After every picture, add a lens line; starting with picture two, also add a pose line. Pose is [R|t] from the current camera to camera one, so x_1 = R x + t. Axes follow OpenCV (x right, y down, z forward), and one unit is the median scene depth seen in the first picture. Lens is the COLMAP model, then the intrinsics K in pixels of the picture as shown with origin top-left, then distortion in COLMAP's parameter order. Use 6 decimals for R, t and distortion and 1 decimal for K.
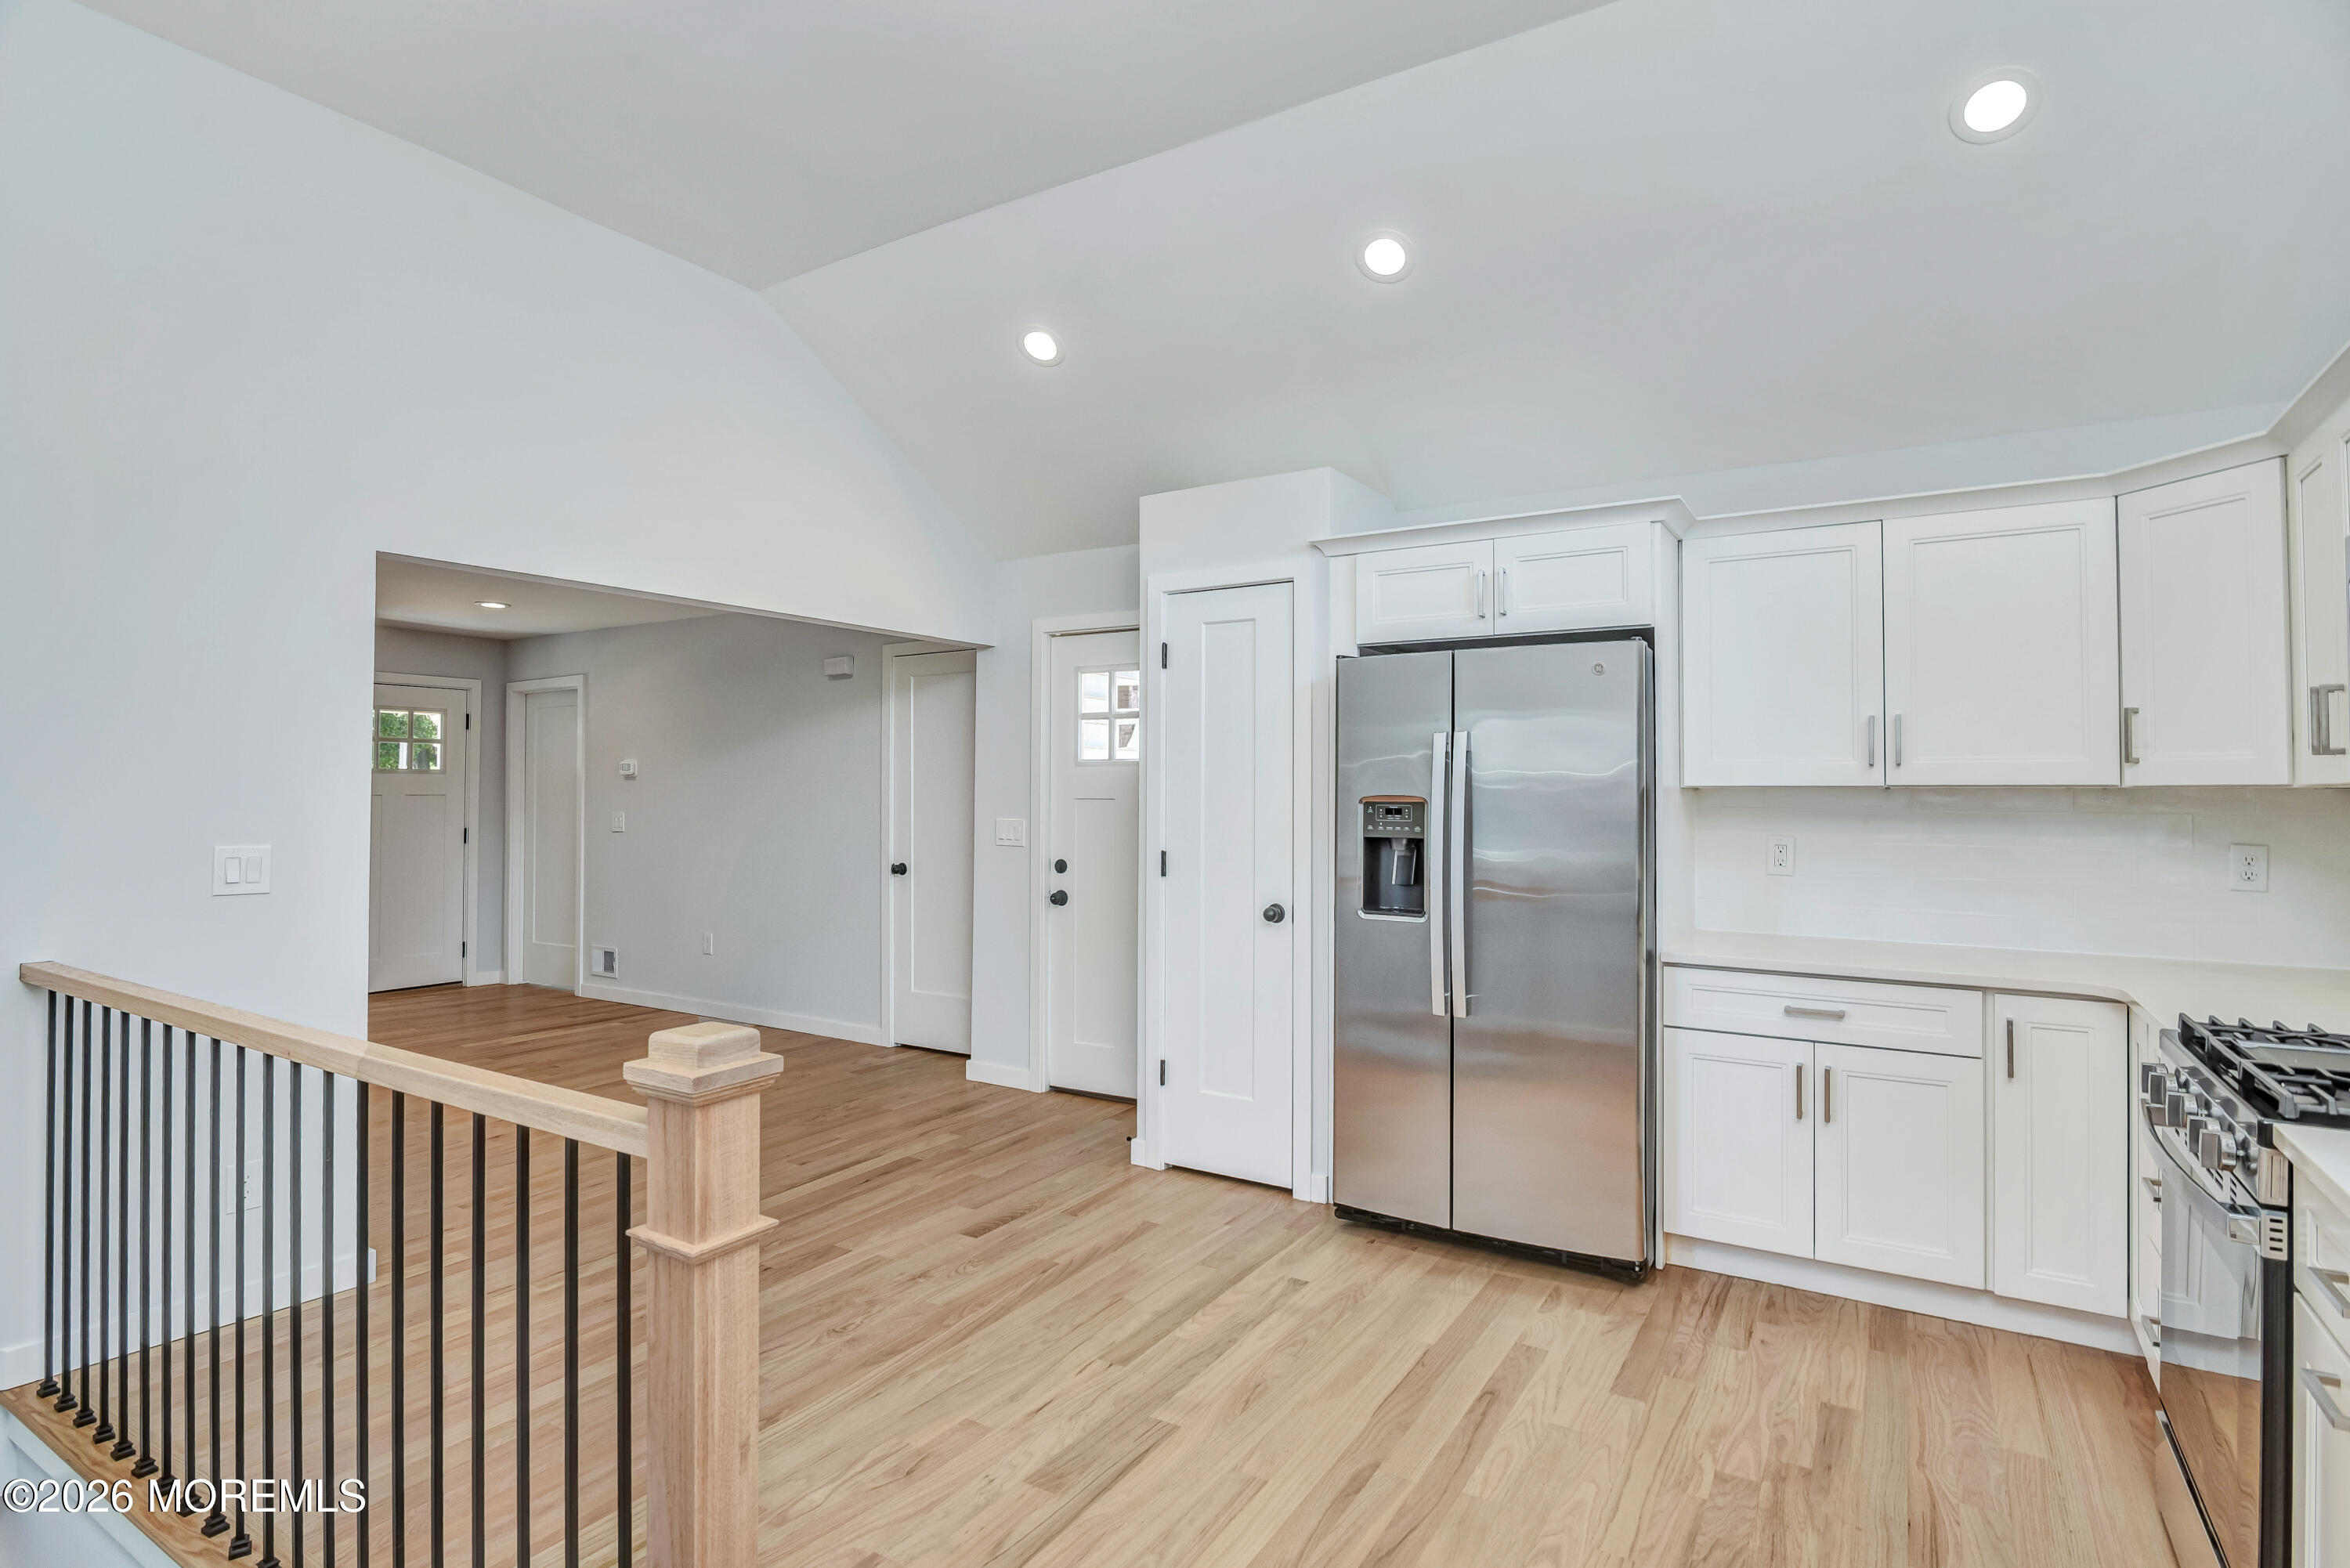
lens RADIAL K [[1174.6, 0, 1158.8], [0, 1174.6, 778.7], [0, 0, 1]] dist [-0.017369, -0.002312]
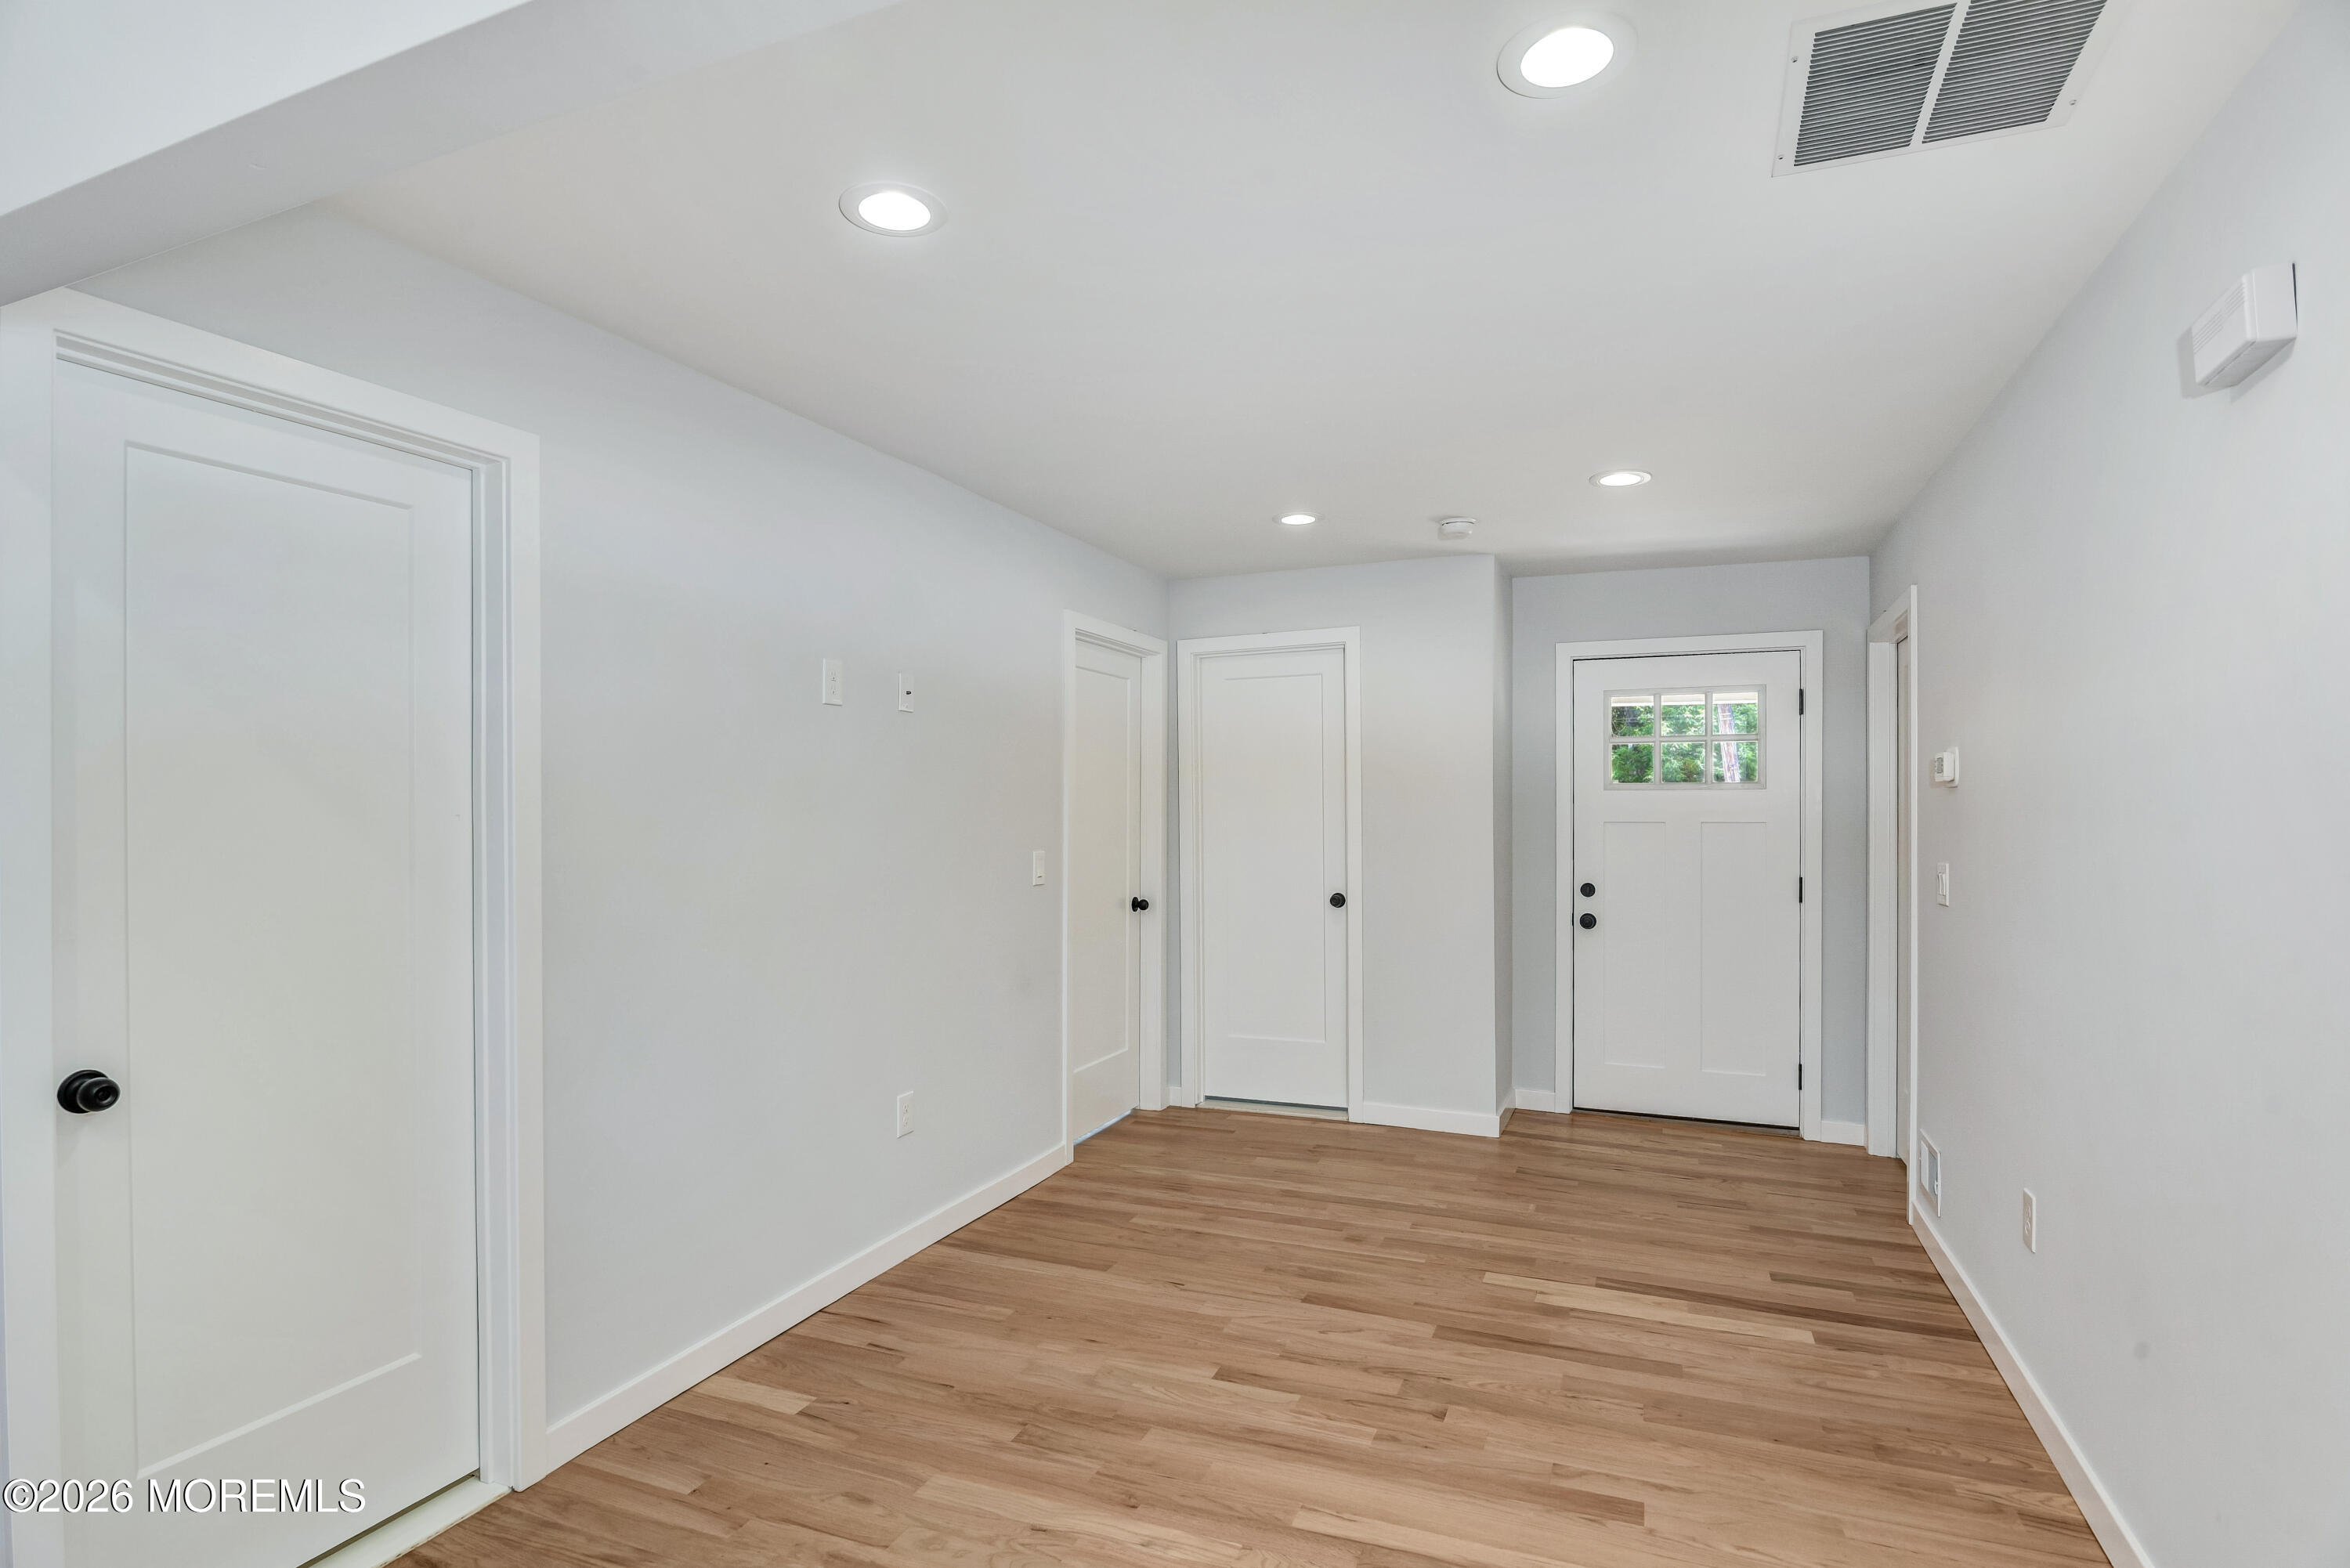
lens RADIAL K [[1174.6, 0, 1172.3], [0, 1174.6, 807.9], [0, 0, 1]] dist [-0.017369, -0.002312]
pose [[0.176304, -0.006881, -0.984312, -0.139198], [0.014142, 0.999890, -0.004457, 0.011033], [0.984234, -0.013134, 0.176382, 1.450543]]
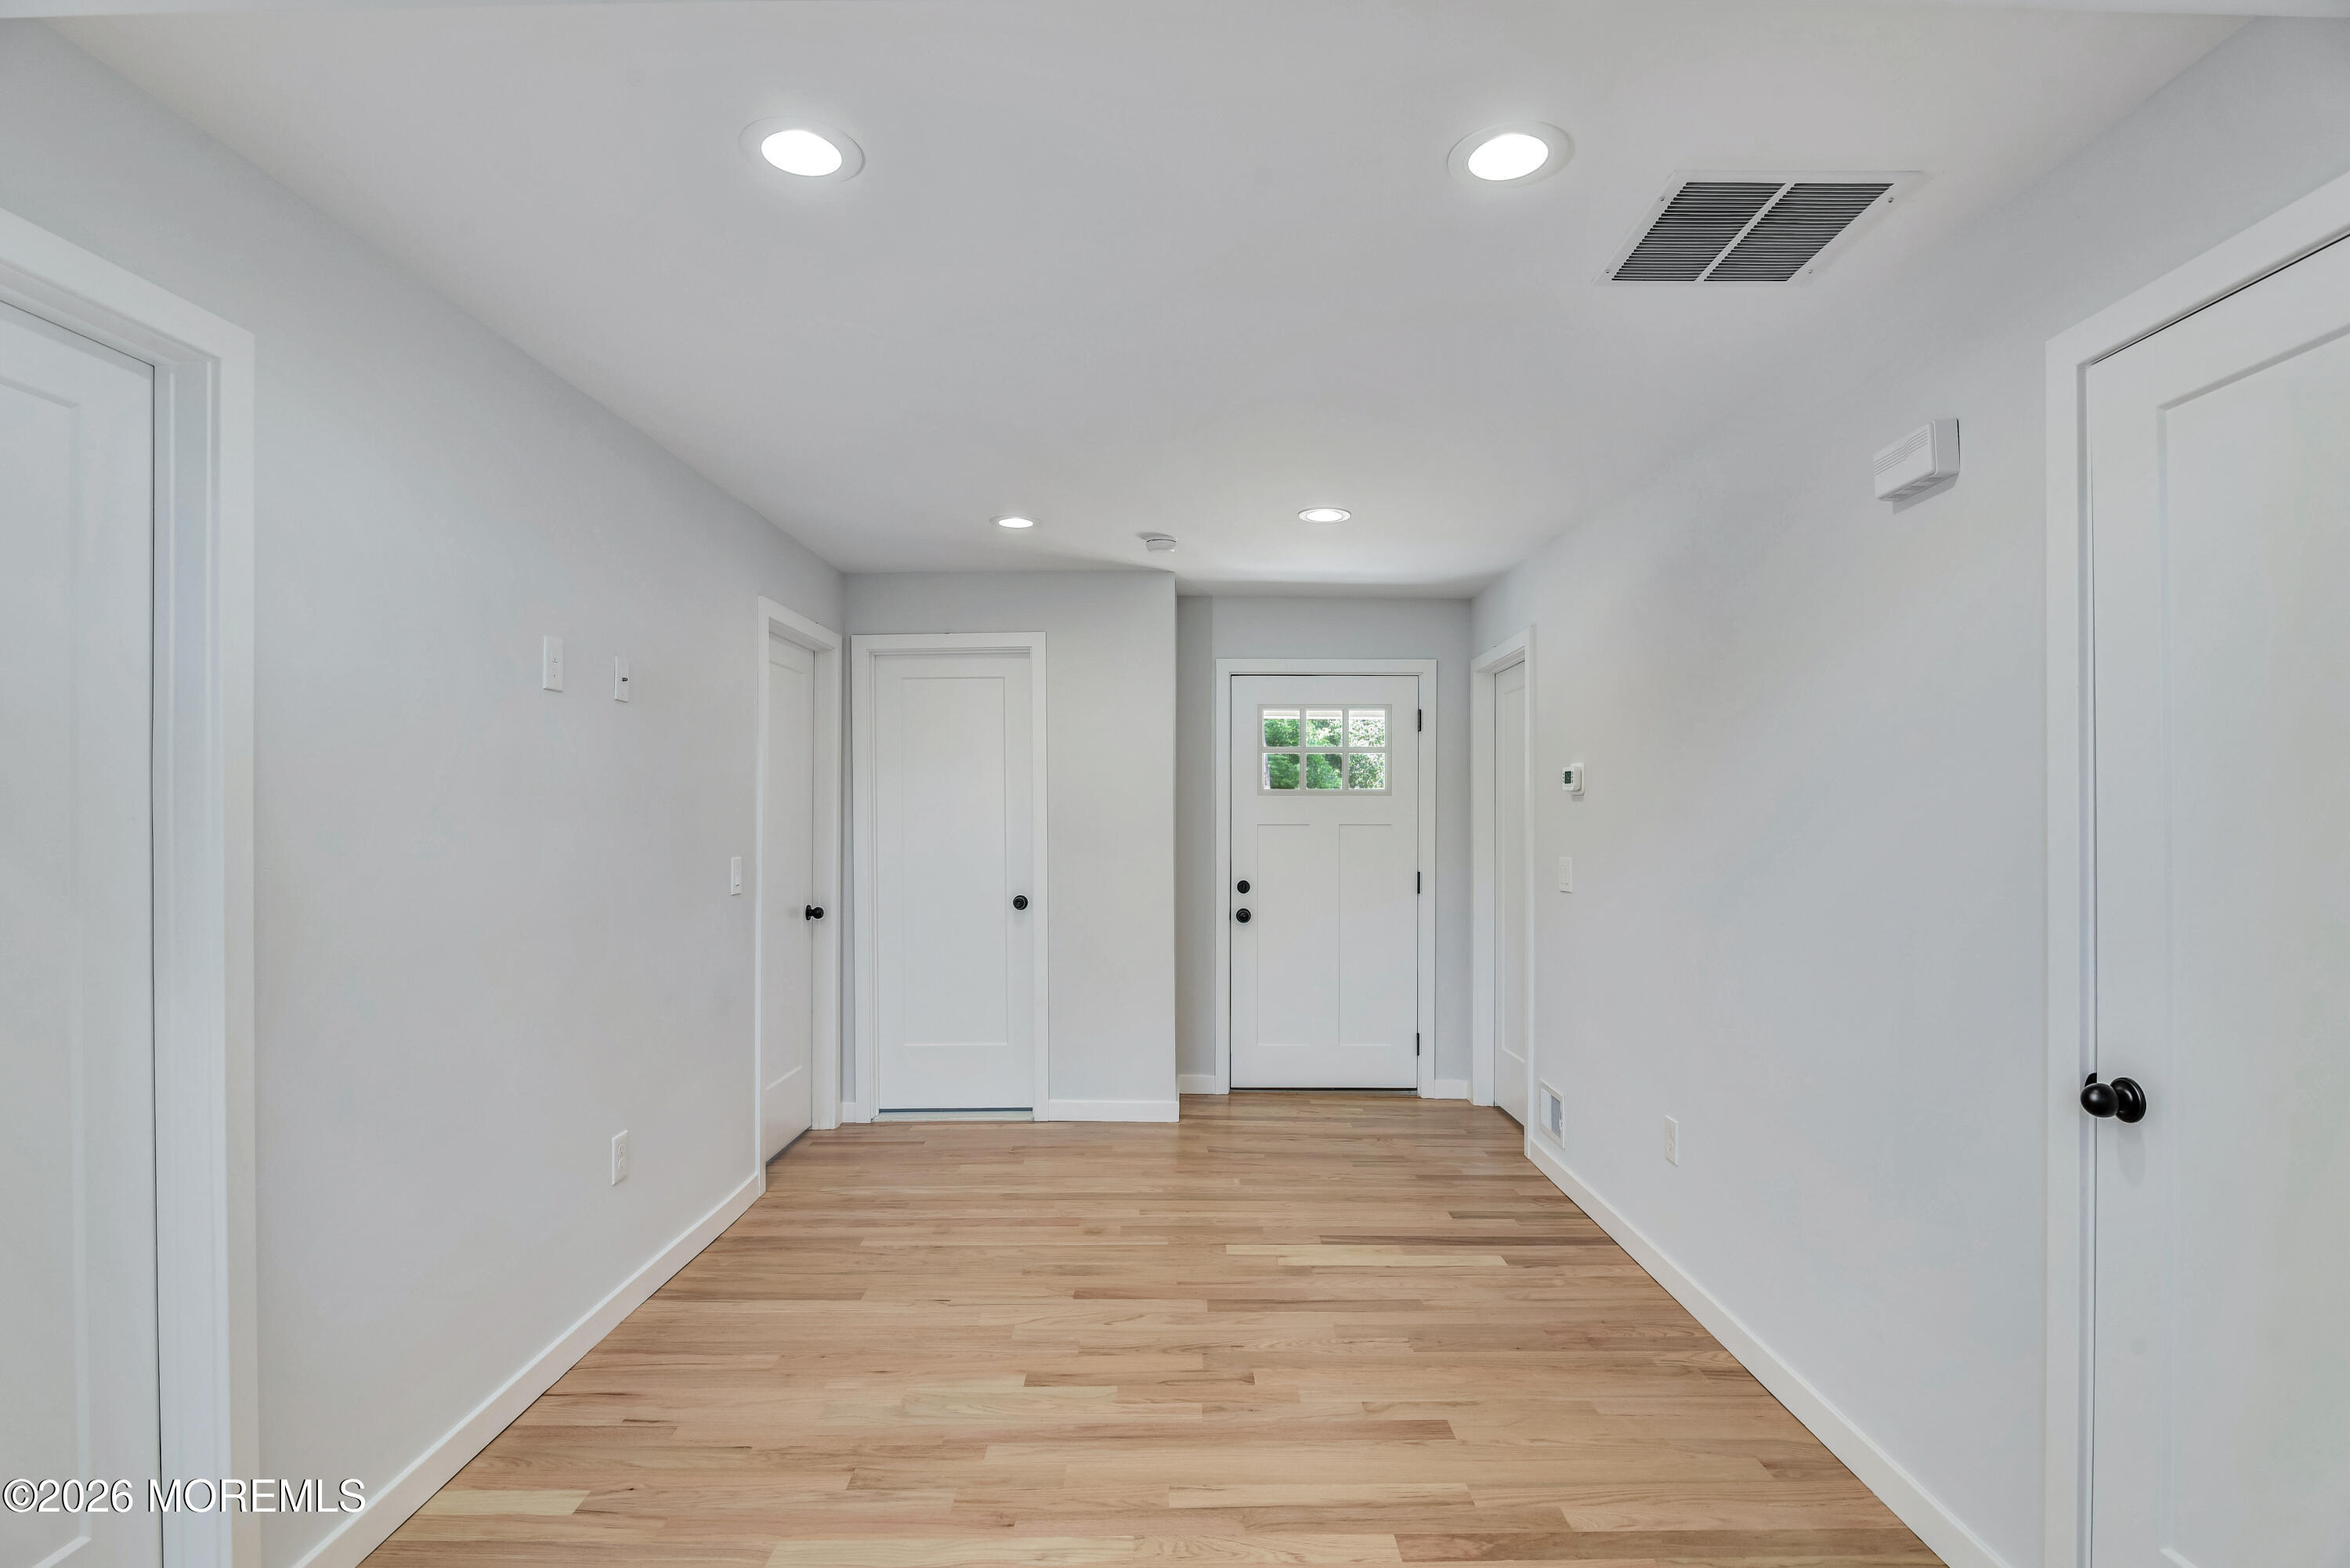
lens RADIAL K [[1174.6, 0, 1174.9], [0, 1174.6, 813.2], [0, 0, 1]] dist [-0.017369, -0.002312]
pose [[0.541835, -0.003855, -0.840476, -0.206597], [0.012775, 0.999912, 0.003650, 0.007268], [0.840388, -0.012715, 0.541836, 1.257599]]
